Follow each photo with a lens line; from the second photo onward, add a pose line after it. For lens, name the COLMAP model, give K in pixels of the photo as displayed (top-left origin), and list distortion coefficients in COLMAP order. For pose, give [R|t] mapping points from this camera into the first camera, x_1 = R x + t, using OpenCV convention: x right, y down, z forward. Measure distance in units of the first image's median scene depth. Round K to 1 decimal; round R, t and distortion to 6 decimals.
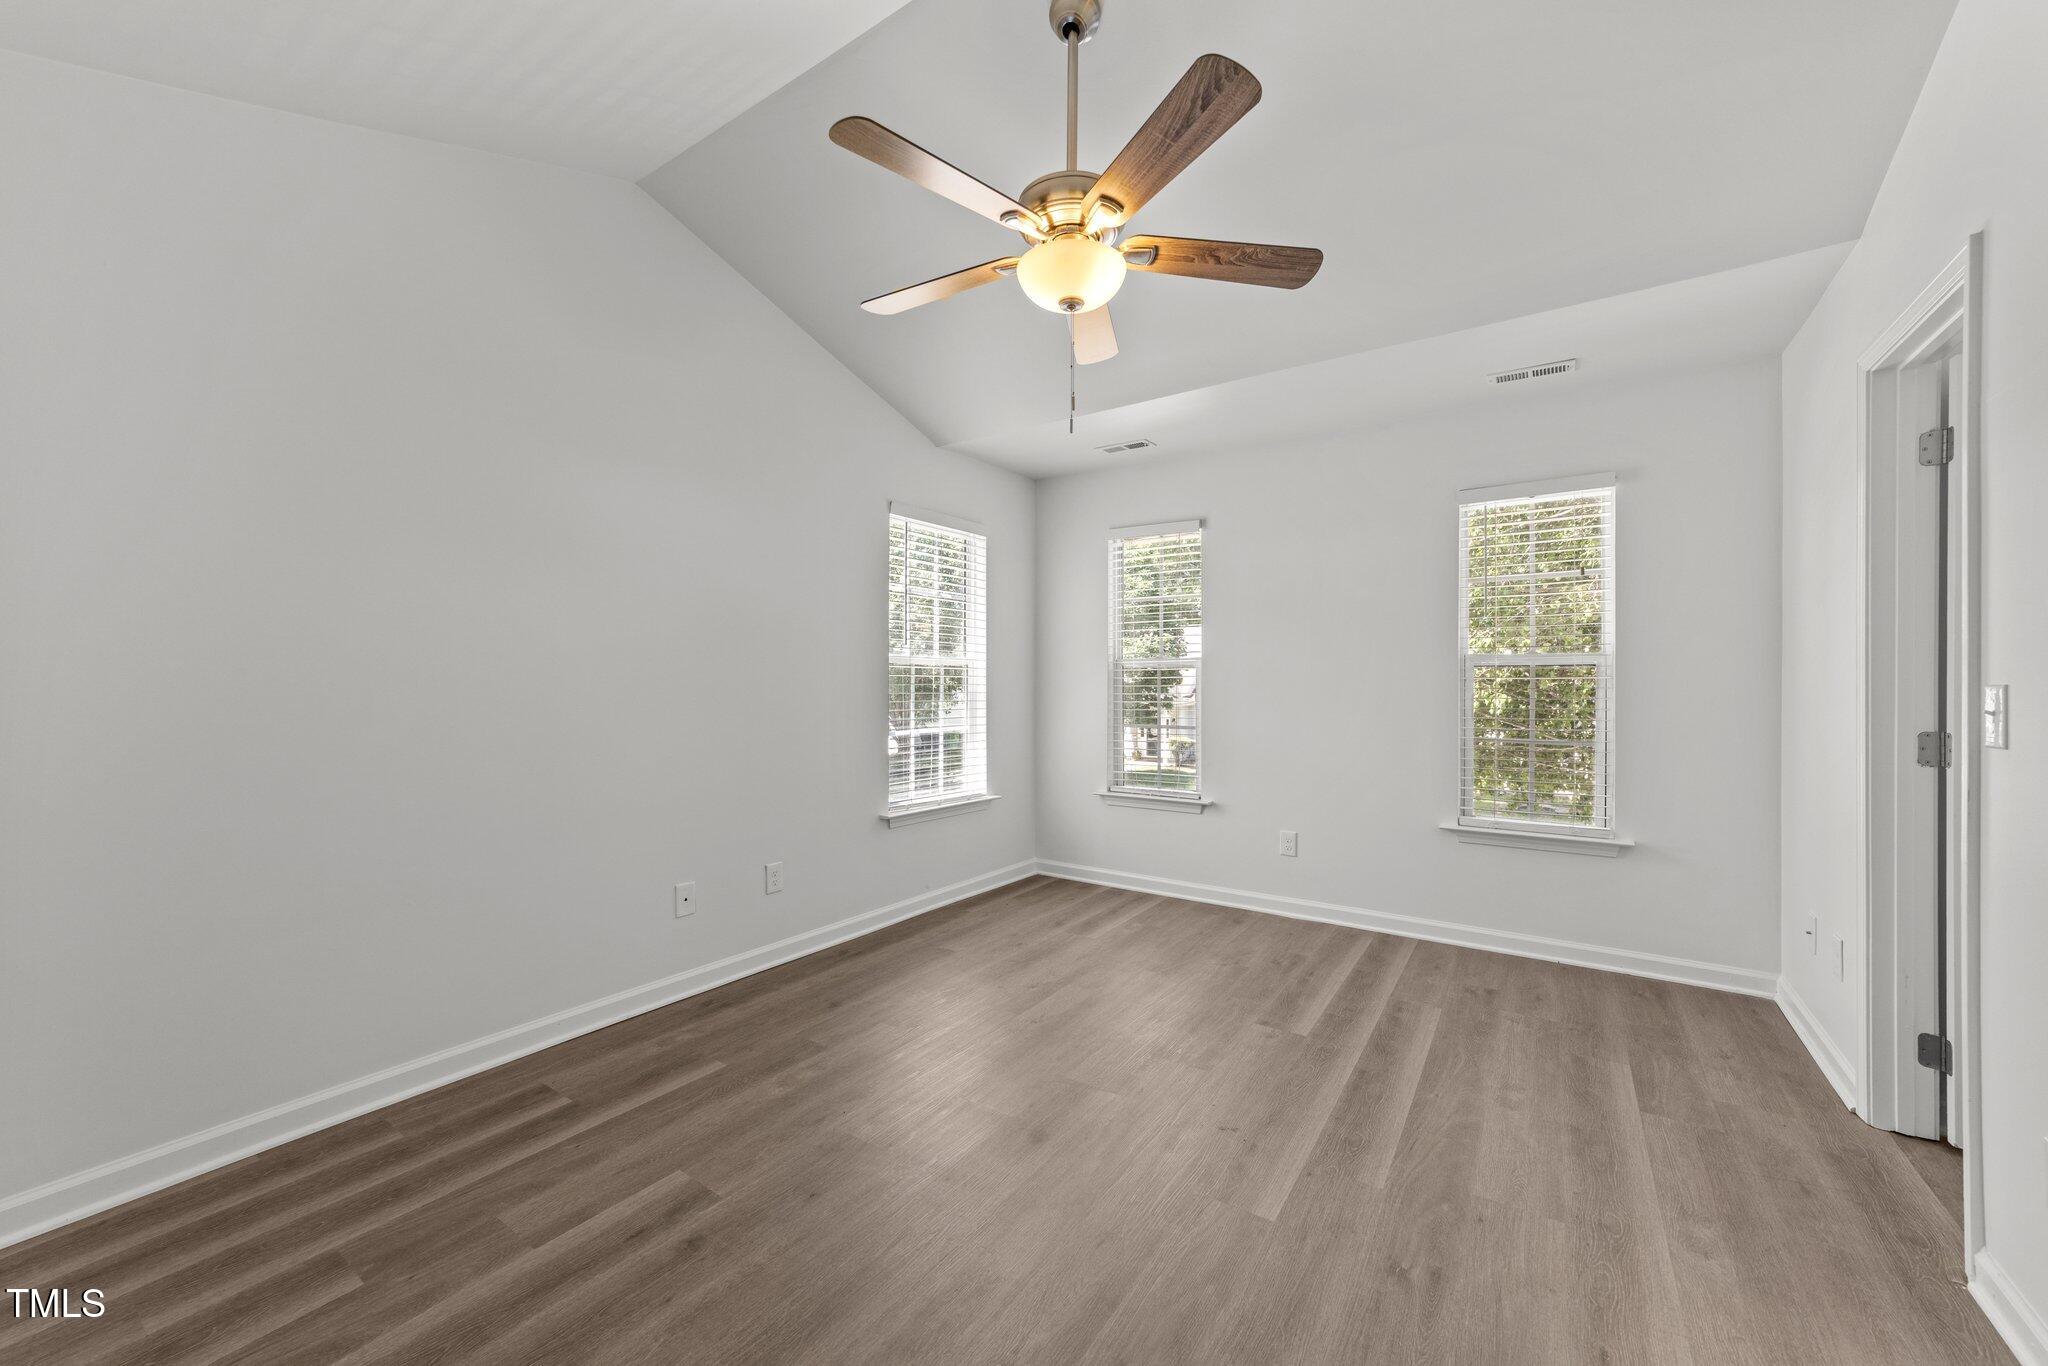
lens RADIAL K [[783.4, 0, 1017.9], [0, 783.4, 669.9], [0, 0, 1]] dist [-0.011535, 0.004398]
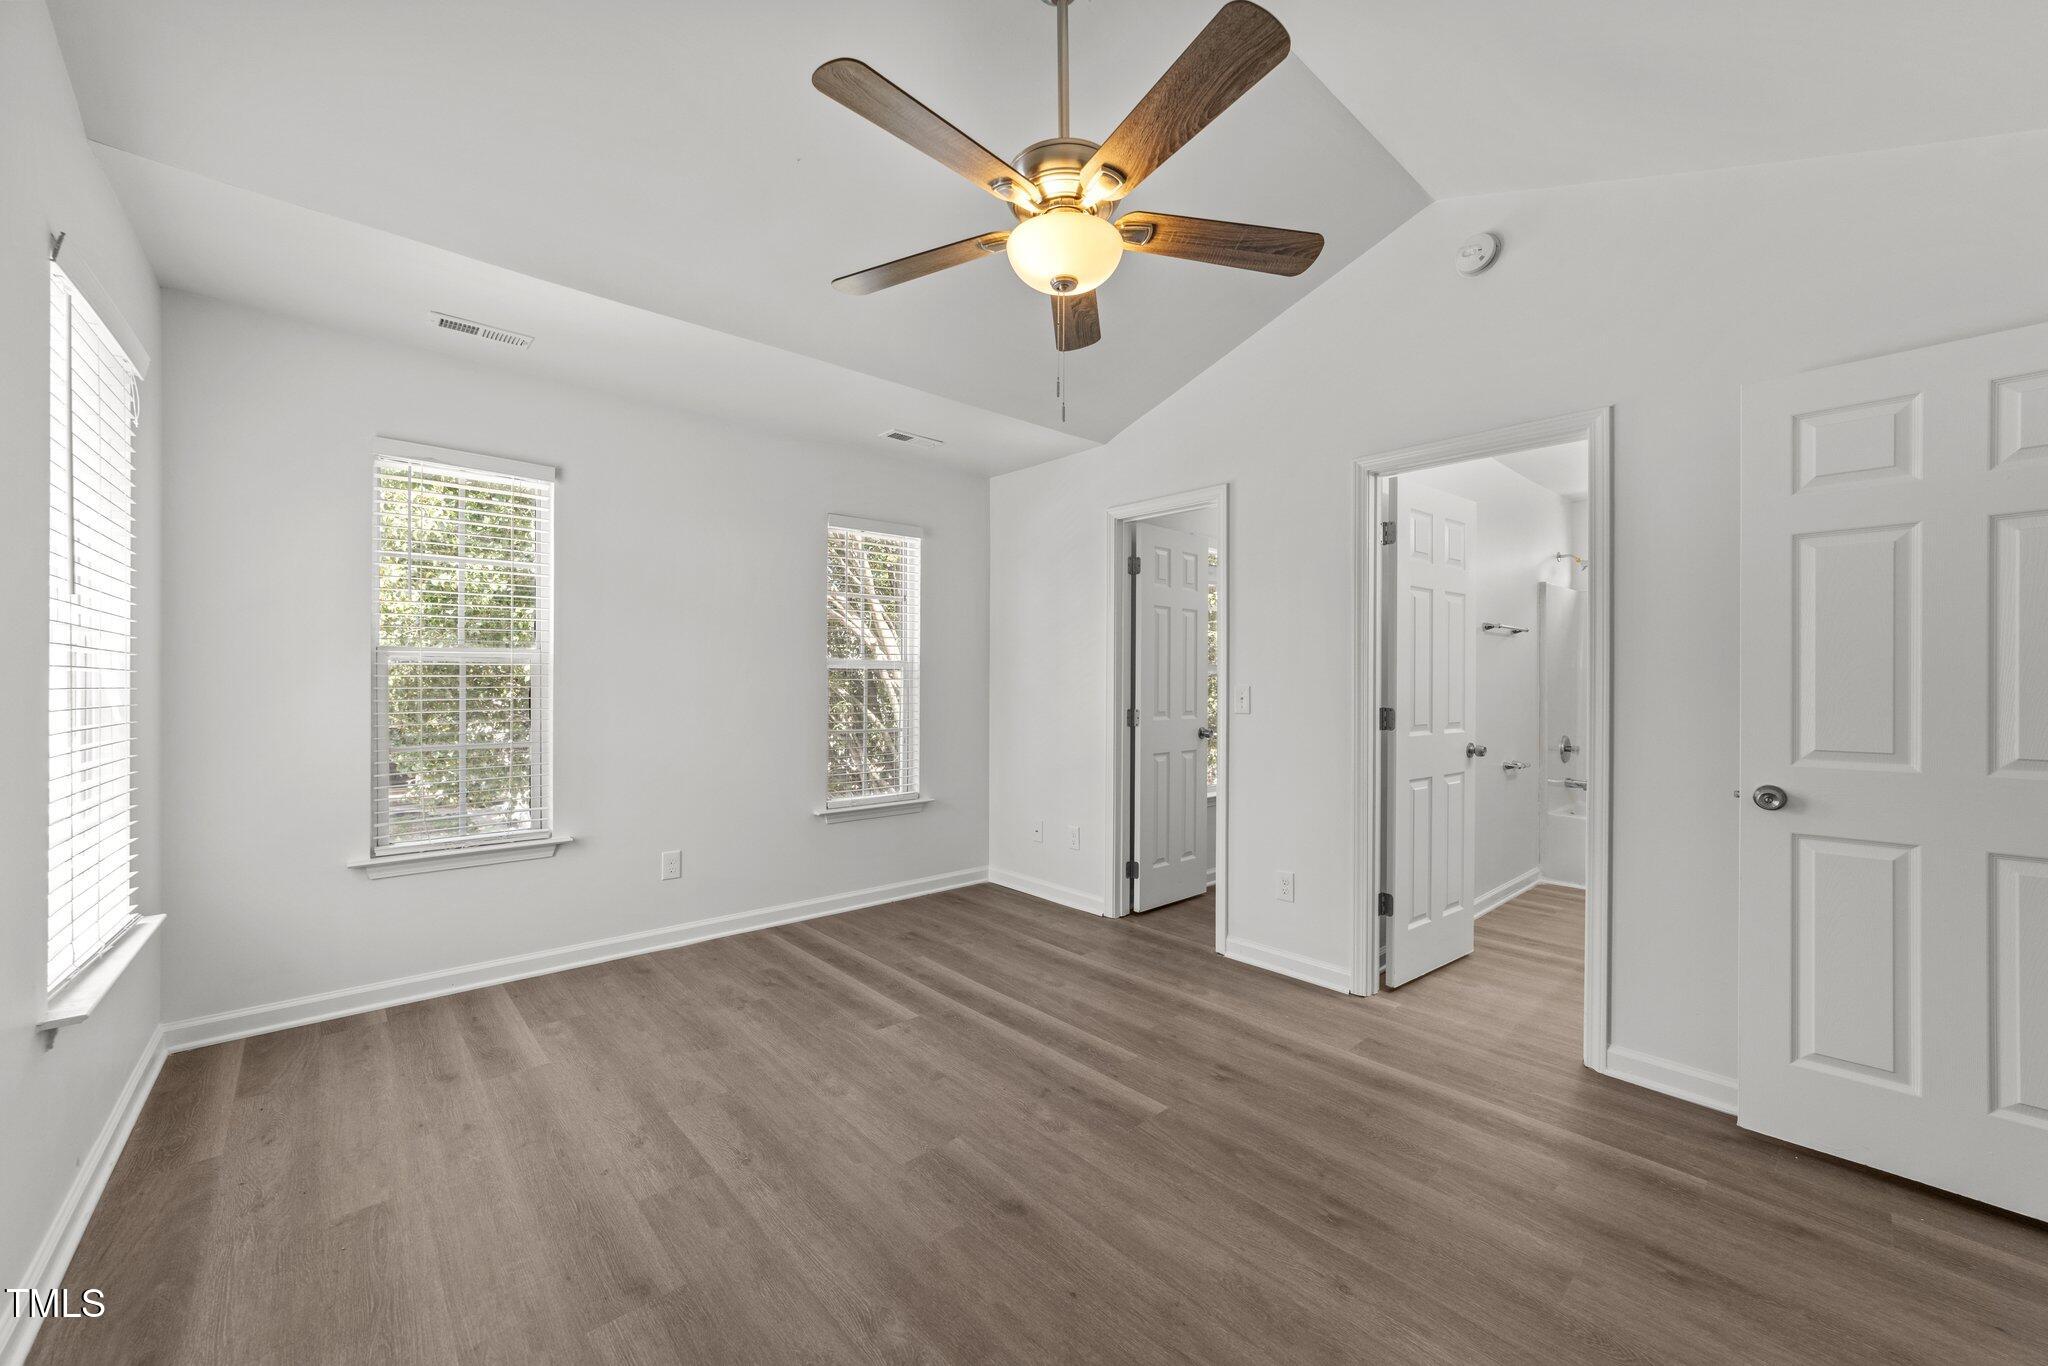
lens RADIAL K [[783.4, 0, 1030.9], [0, 783.4, 679.9], [0, 0, 1]] dist [-0.011535, 0.004398]
pose [[0.227059, 0.001321, 0.973880, -0.526781], [-0.019126, 0.999812, 0.003102, 0.001789], [-0.973693, -0.019331, 0.227042, 0.506768]]
